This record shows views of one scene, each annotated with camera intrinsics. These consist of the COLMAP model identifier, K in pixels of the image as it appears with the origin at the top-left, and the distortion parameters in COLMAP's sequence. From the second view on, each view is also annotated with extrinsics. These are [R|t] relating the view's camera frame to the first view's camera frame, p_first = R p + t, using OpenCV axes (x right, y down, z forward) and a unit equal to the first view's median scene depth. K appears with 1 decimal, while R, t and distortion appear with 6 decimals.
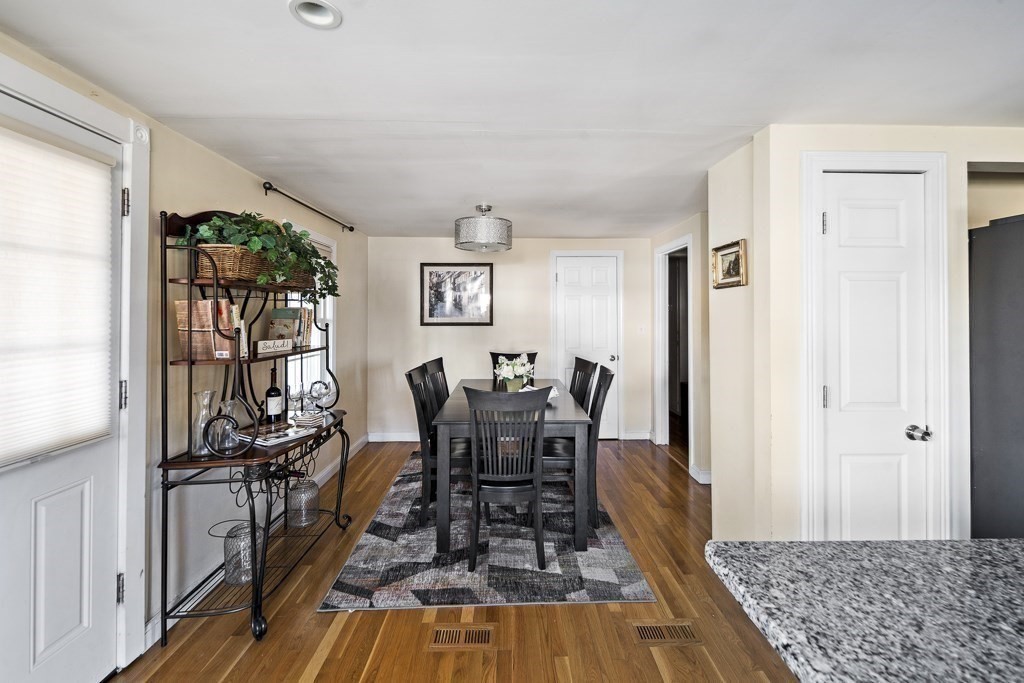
lens RADIAL K [[449.5, 0, 515.4], [0, 449.5, 309.9], [0, 0, 1]] dist [0.000866, -0.000020]
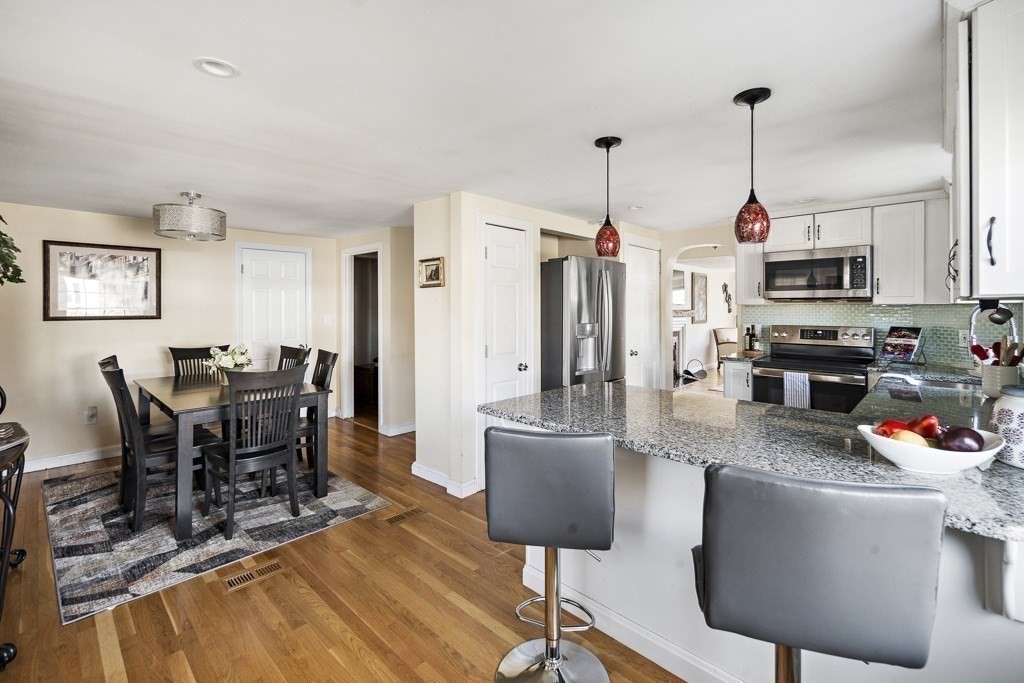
lens RADIAL K [[449.5, 0, 515.4], [0, 449.5, 309.9], [0, 0, 1]] dist [0.000866, -0.000020]
pose [[0.707629, -0.003314, 0.706576, -0.373087], [-0.004782, 0.999944, 0.009479, 0.010131], [-0.706568, -0.010087, 0.707574, -0.256511]]
